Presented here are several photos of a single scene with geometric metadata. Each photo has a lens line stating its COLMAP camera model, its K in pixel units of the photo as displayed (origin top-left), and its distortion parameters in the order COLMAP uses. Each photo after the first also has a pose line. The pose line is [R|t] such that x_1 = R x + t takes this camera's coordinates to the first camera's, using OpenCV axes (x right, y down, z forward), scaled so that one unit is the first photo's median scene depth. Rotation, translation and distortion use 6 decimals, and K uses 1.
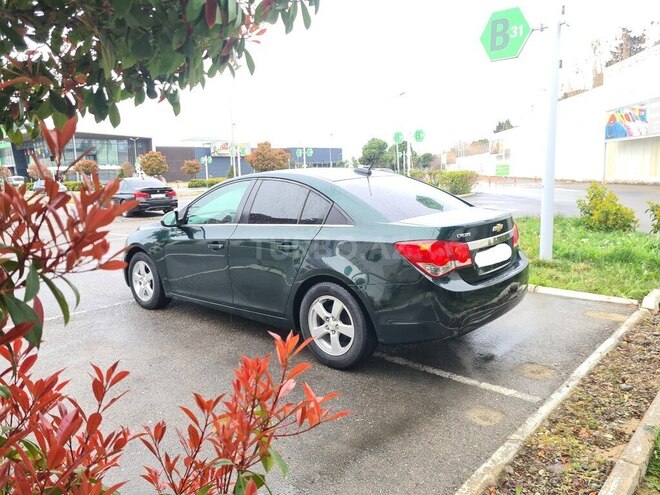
lens RADIAL K [[492.9, 0, 324.7], [0, 492.9, 248.0], [0, 0, 1]] dist [0.038284, -0.004780]
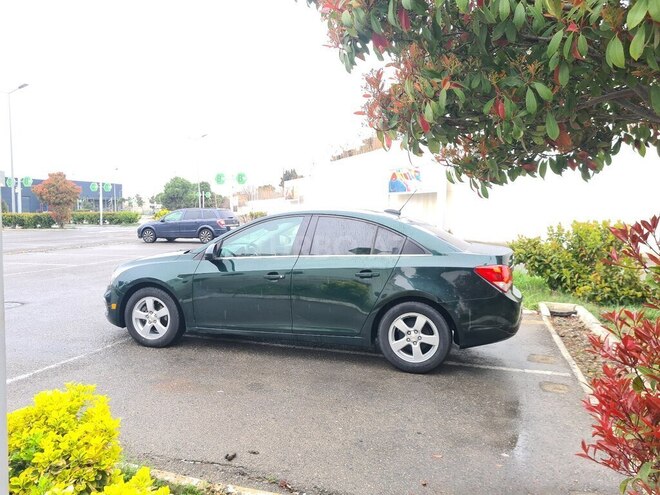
lens RADIAL K [[491.9, 0, 331.7], [0, 491.9, 248.6], [0, 0, 1]] dist [0.041459, -0.011894]
pose [[0.899746, 0.004393, 0.436391, -0.471154], [0.031130, 0.996756, -0.074217, 0.015420], [-0.435302, 0.080361, 0.896691, -0.009799]]
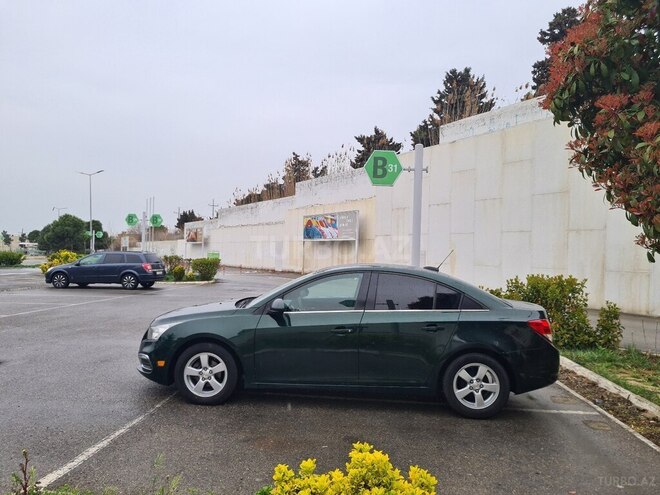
lens RADIAL K [[491.9, 0, 331.7], [0, 491.9, 248.6], [0, 0, 1]] dist [0.041459, -0.011894]
pose [[0.782539, 0.062518, 0.619454, -0.772436], [0.042719, 0.987209, -0.153599, -0.013690], [-0.621134, 0.146660, 0.769860, 0.108408]]
